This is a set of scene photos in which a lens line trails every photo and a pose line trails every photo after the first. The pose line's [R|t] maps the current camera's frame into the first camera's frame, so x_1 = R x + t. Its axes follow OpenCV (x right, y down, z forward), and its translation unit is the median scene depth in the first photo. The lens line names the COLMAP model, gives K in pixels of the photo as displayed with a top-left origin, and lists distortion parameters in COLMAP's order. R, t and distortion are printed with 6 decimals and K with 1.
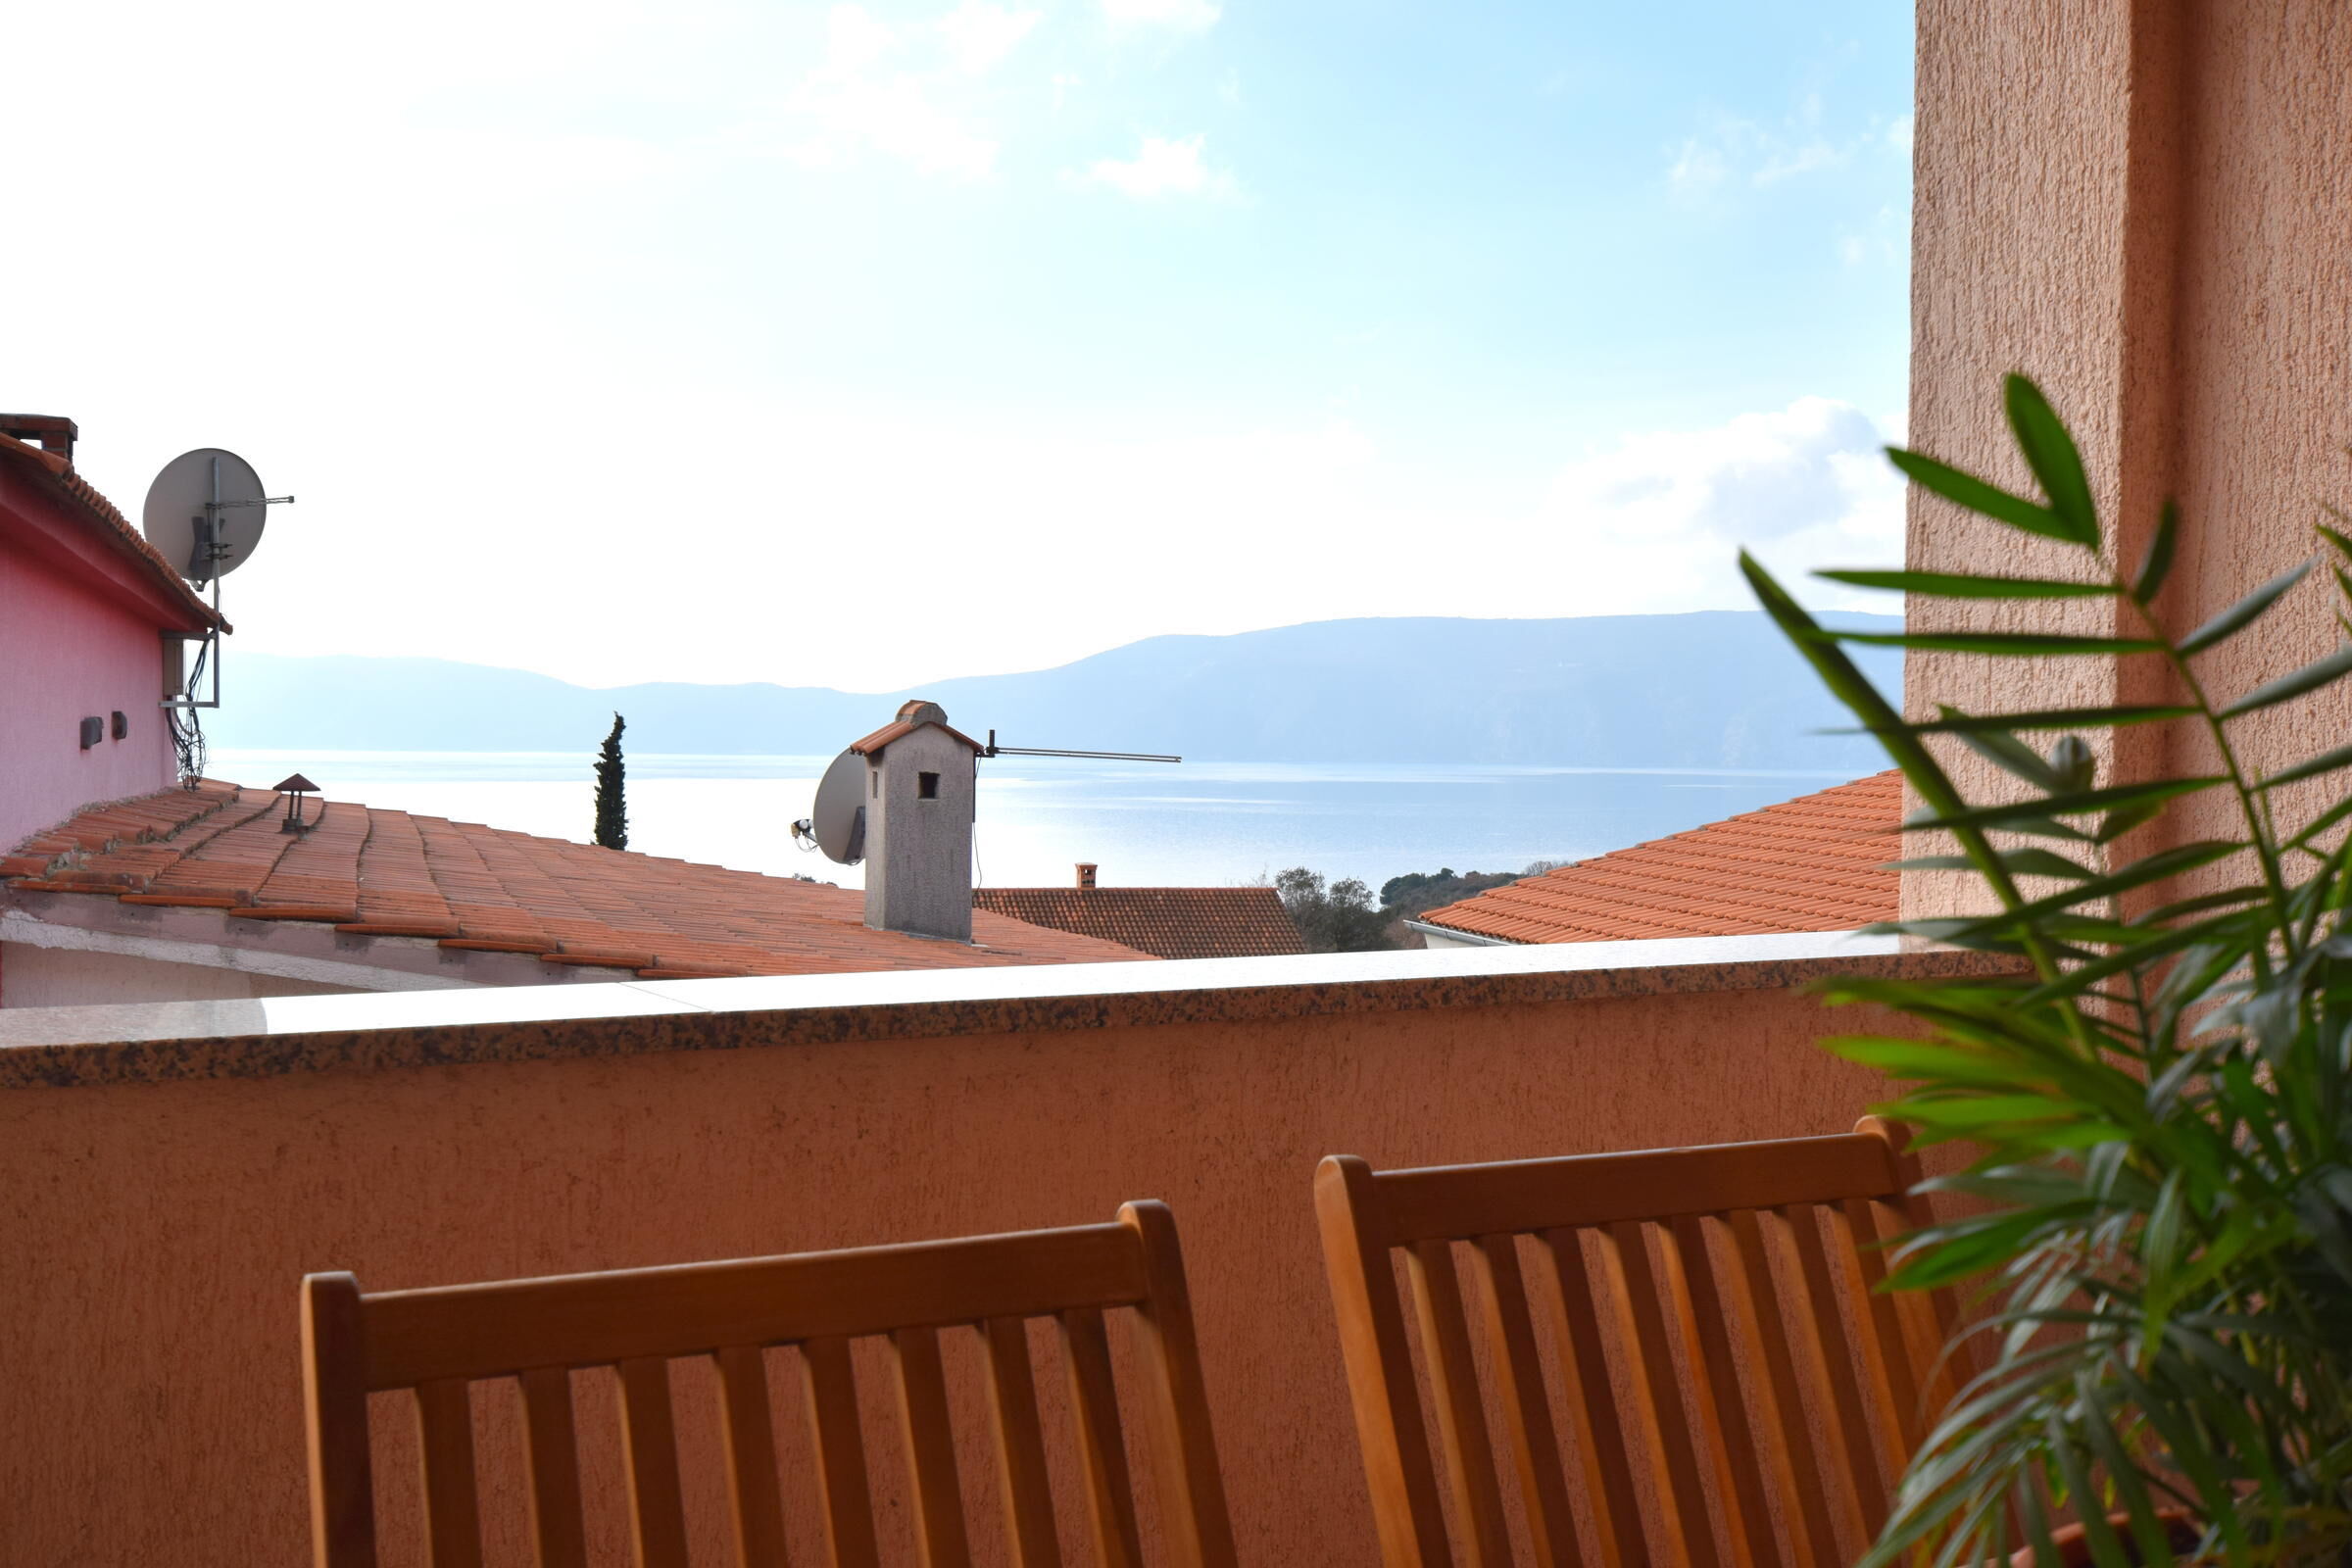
lens RADIAL K [[2387.5, 0, 1176.0], [0, 2387.5, 784.0], [0, 0, 1]] dist [0.000767, -0.006983]
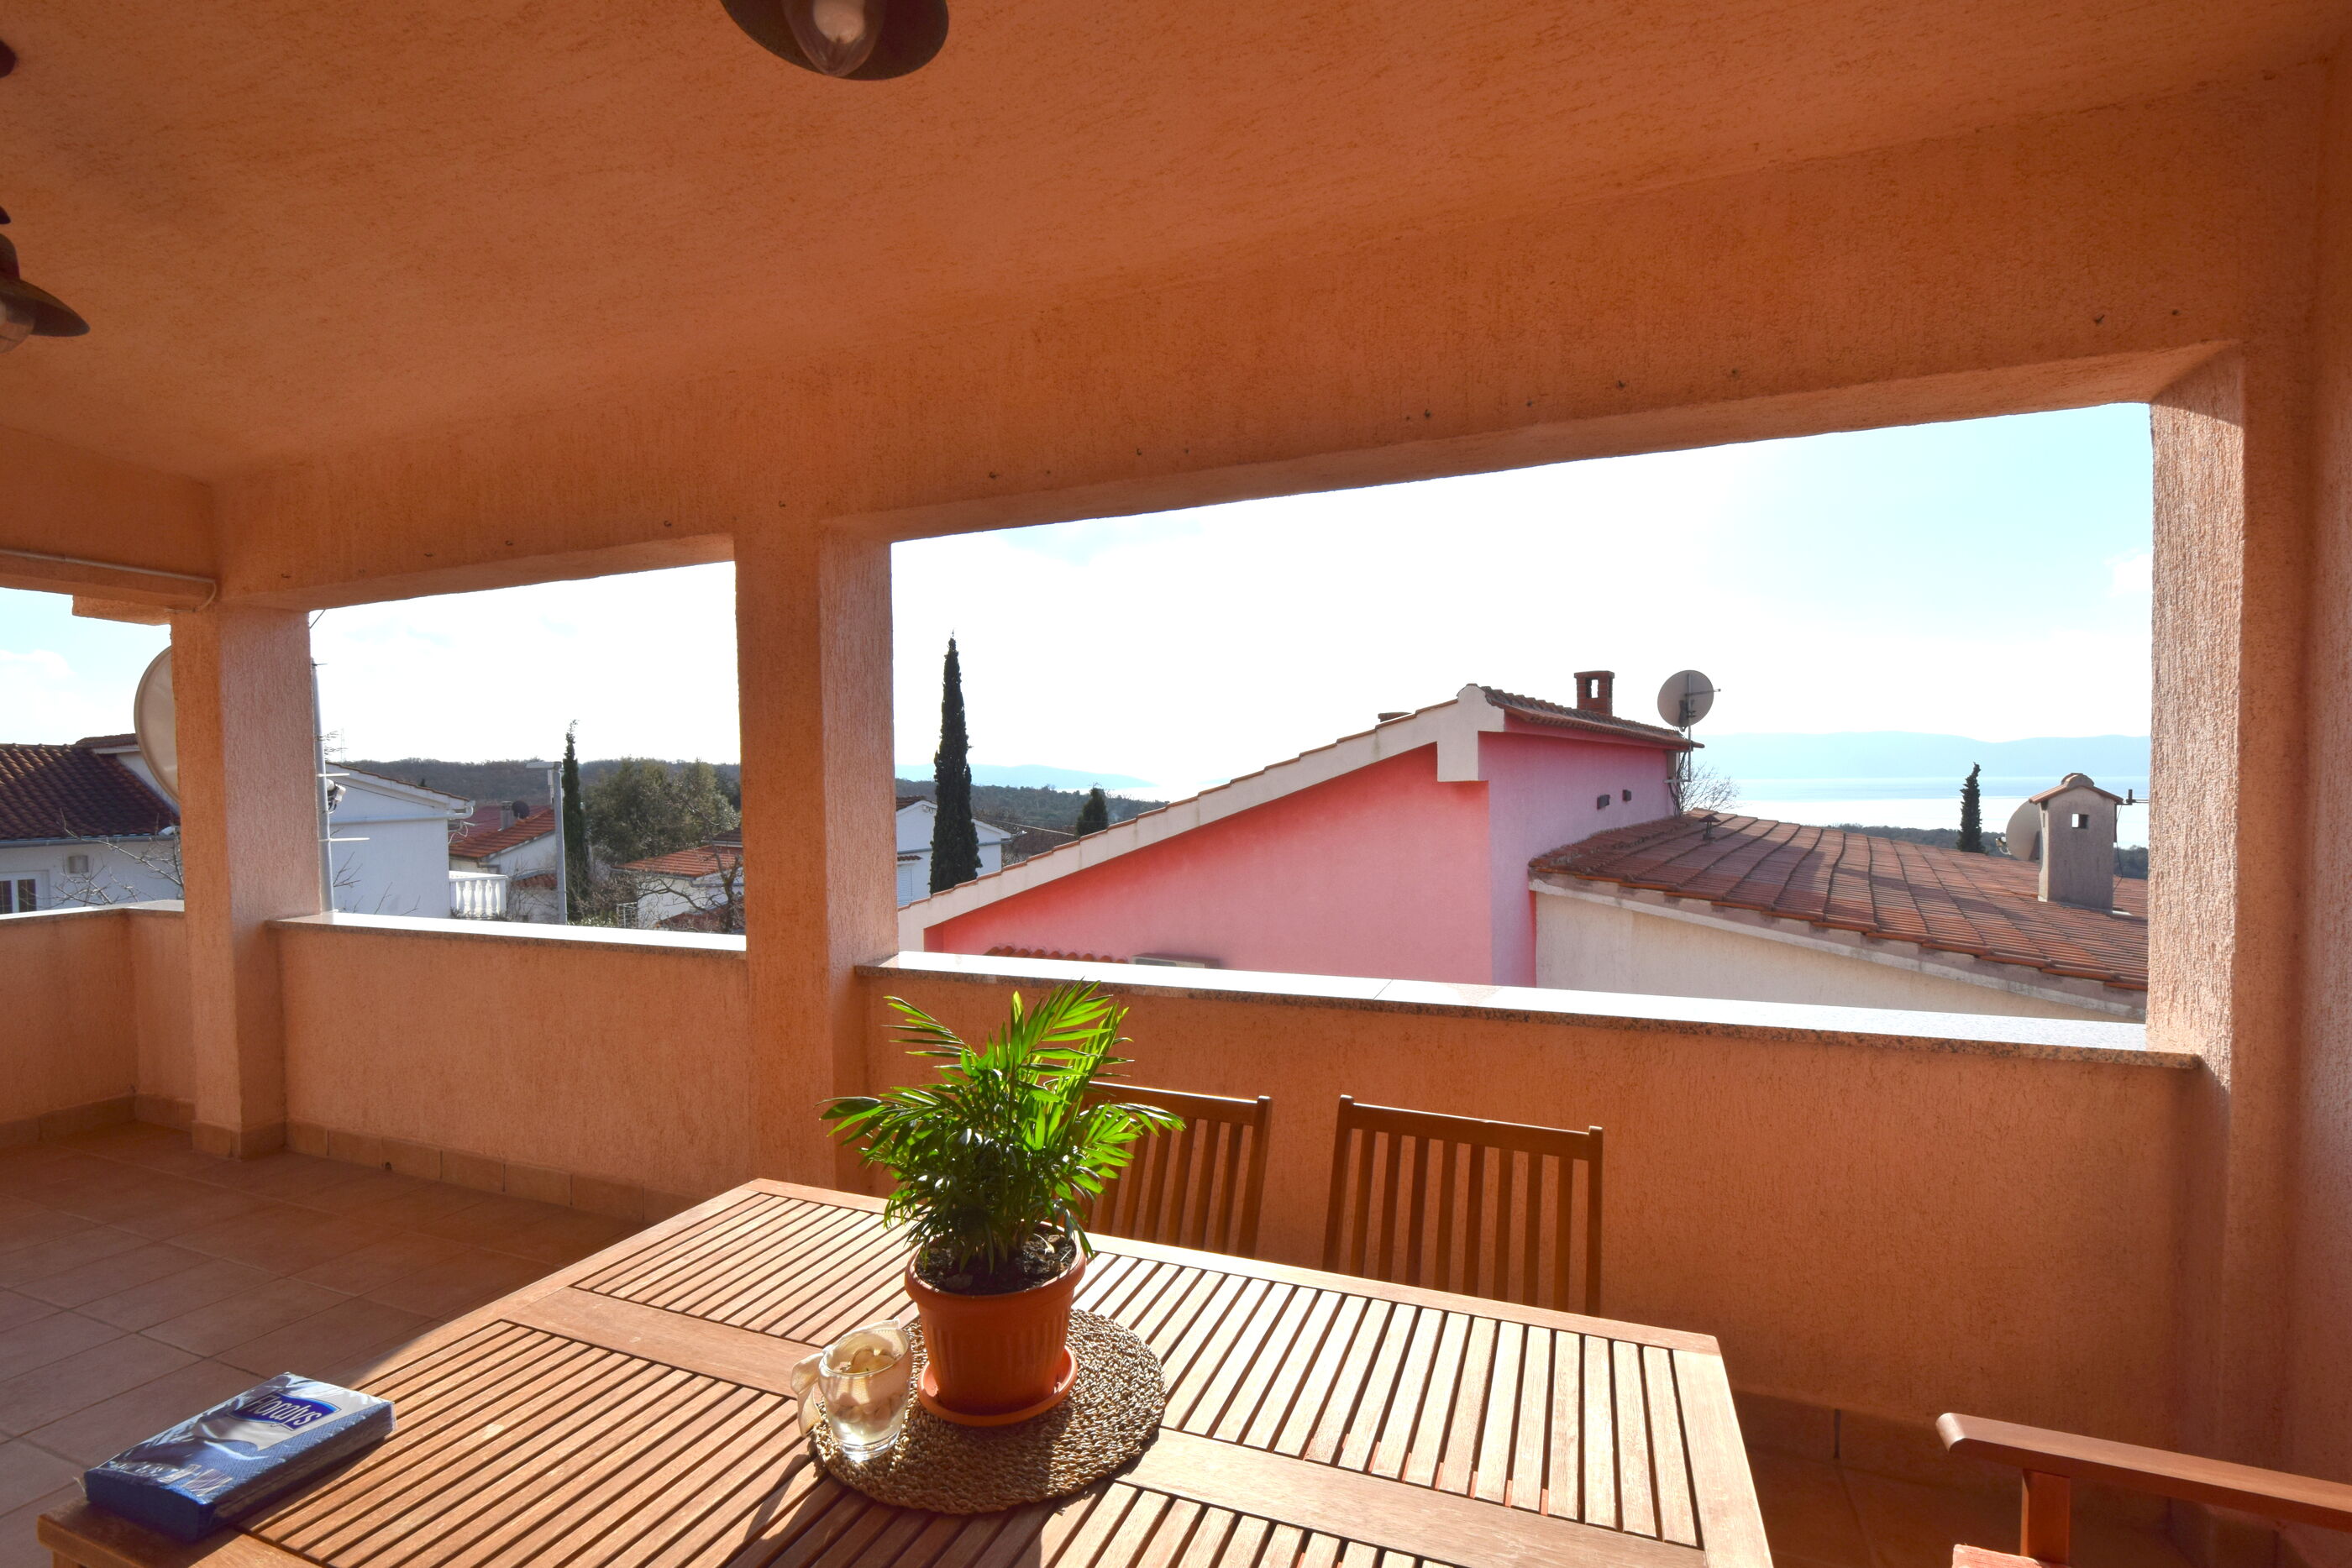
lens RADIAL K [[1018.7, 0, 1182.9], [0, 1018.7, 810.4], [0, 0, 1]] dist [0.008969, -0.009173]
pose [[0.614935, 0.004867, -0.788563, 0.084712], [0.006243, 0.999920, 0.011039, -0.019994], [0.788553, -0.011711, 0.614855, 0.001708]]
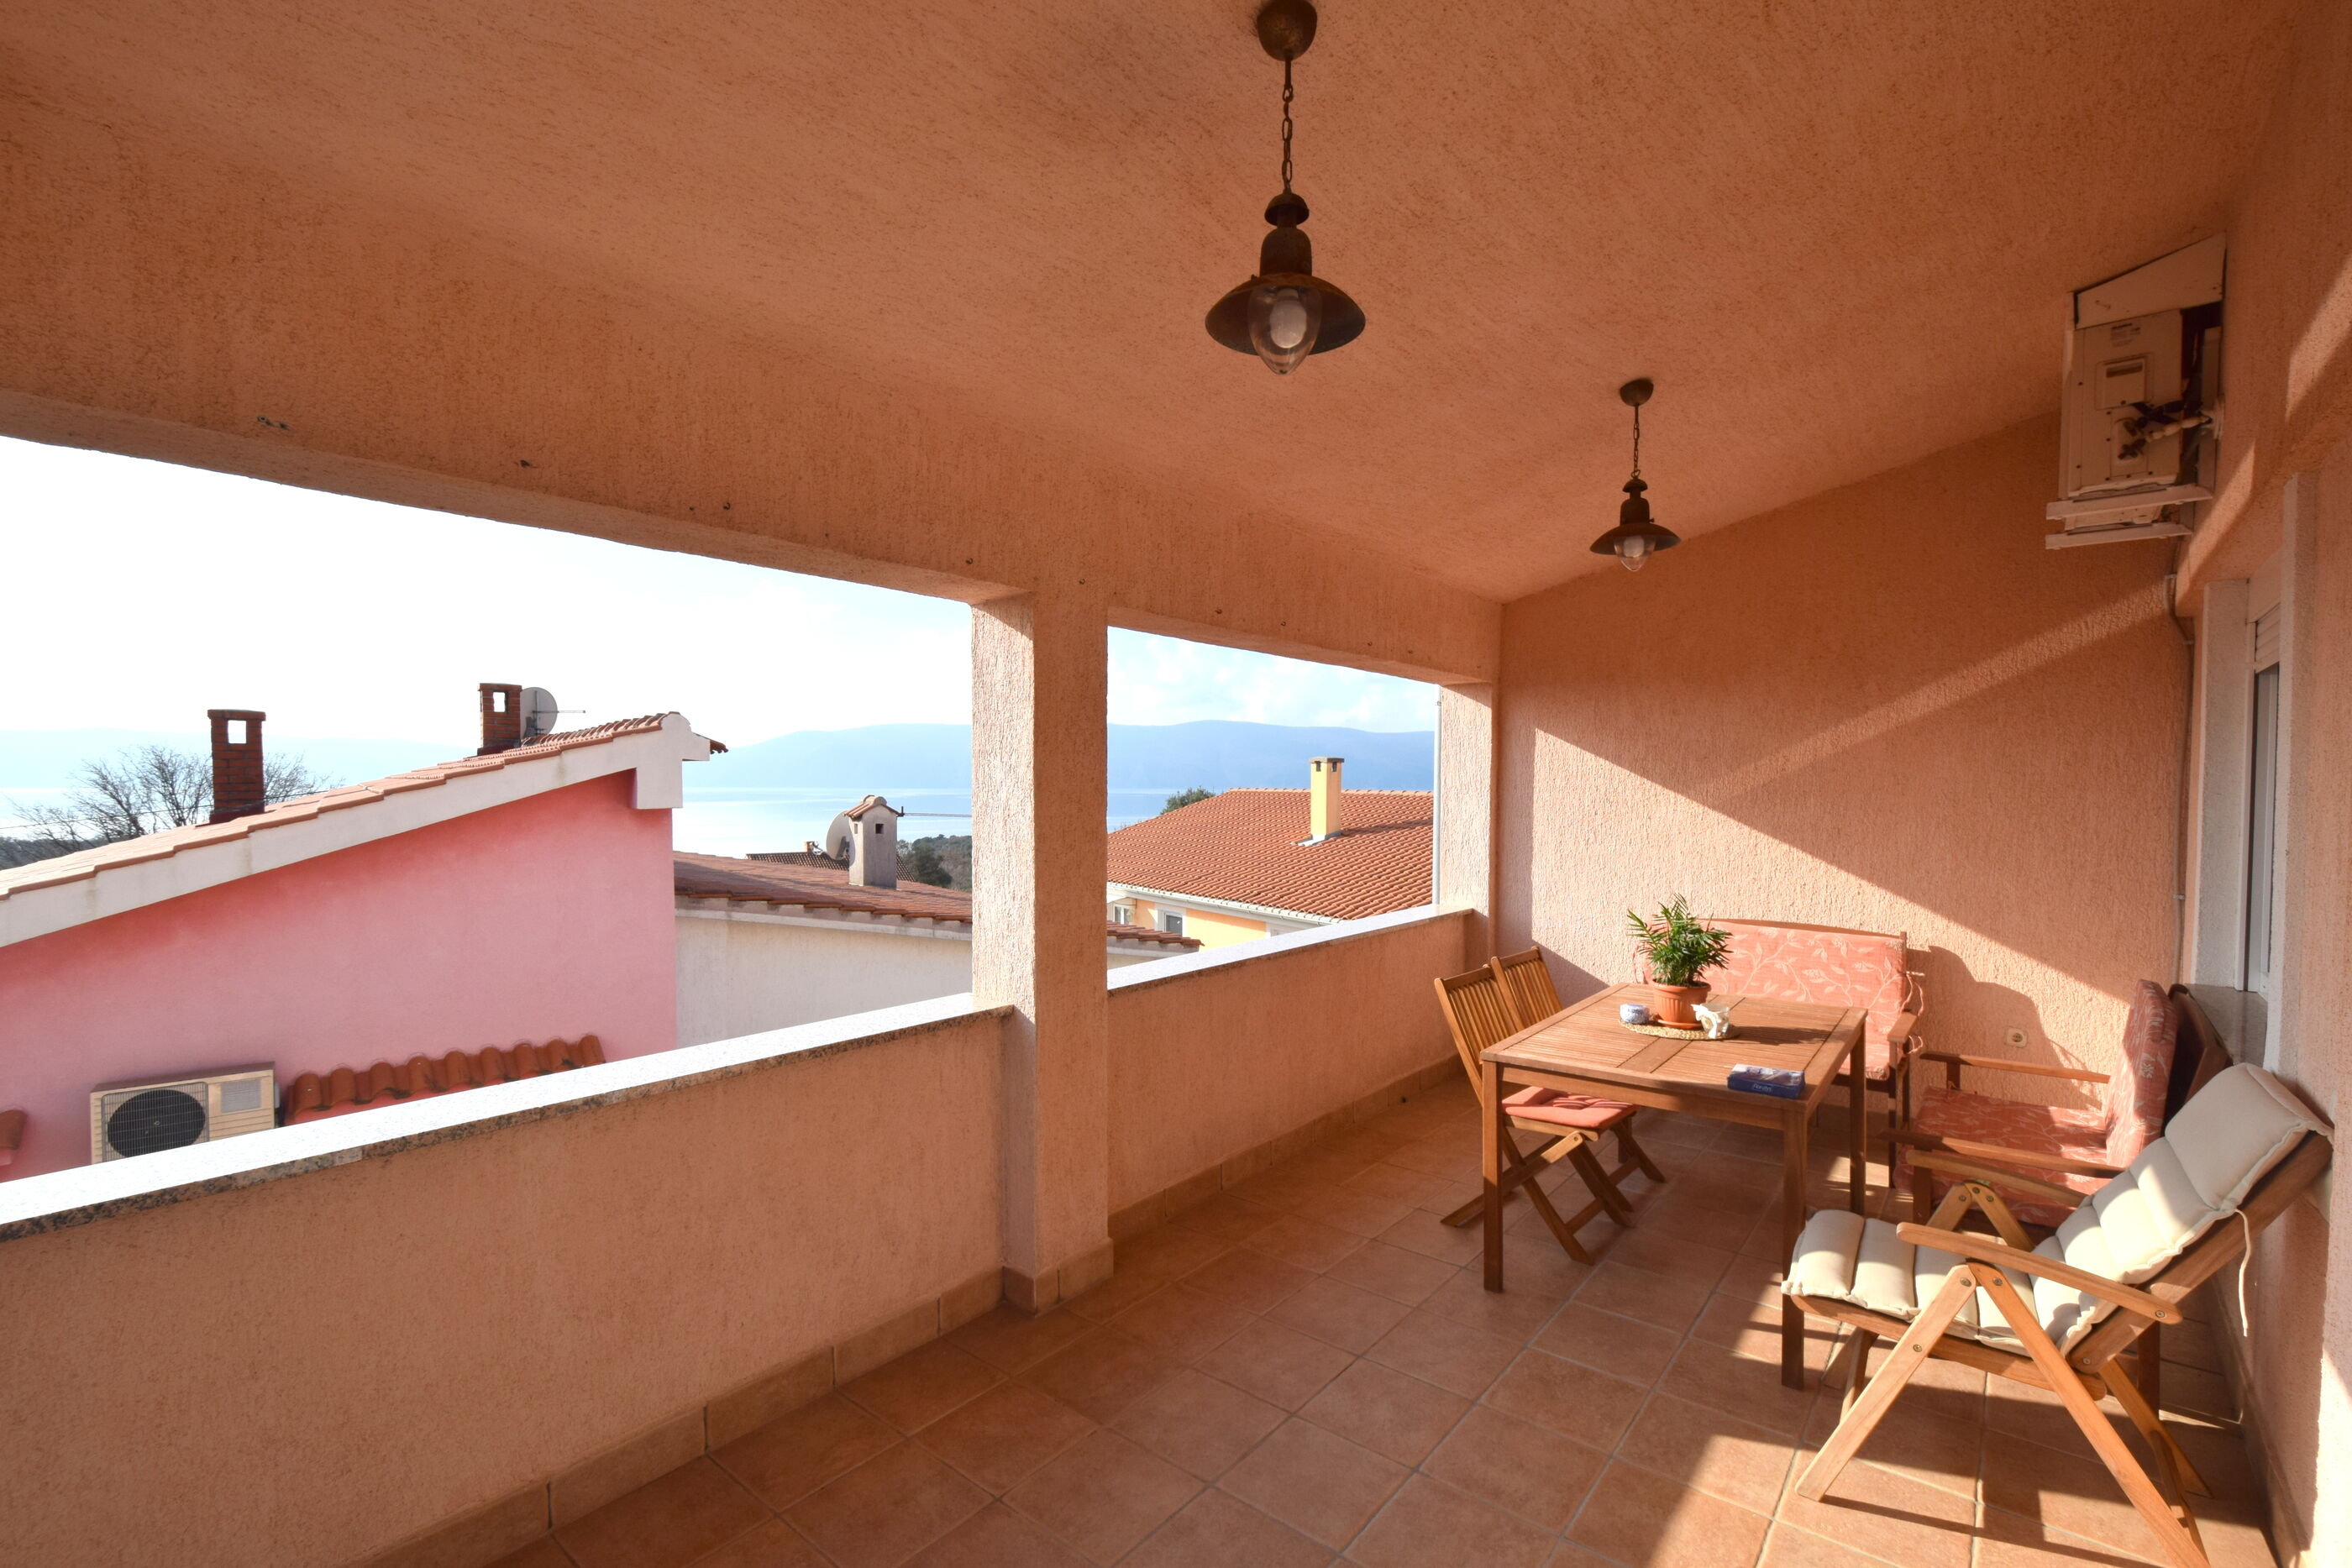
lens RADIAL K [[1018.7, 0, 1182.9], [0, 1018.7, 810.4], [0, 0, 1]] dist [0.008969, -0.009173]
pose [[0.940290, -0.018628, 0.339864, -0.168048], [0.014035, 0.999774, 0.015967, -0.031936], [-0.340084, -0.010244, 0.940339, -0.145412]]
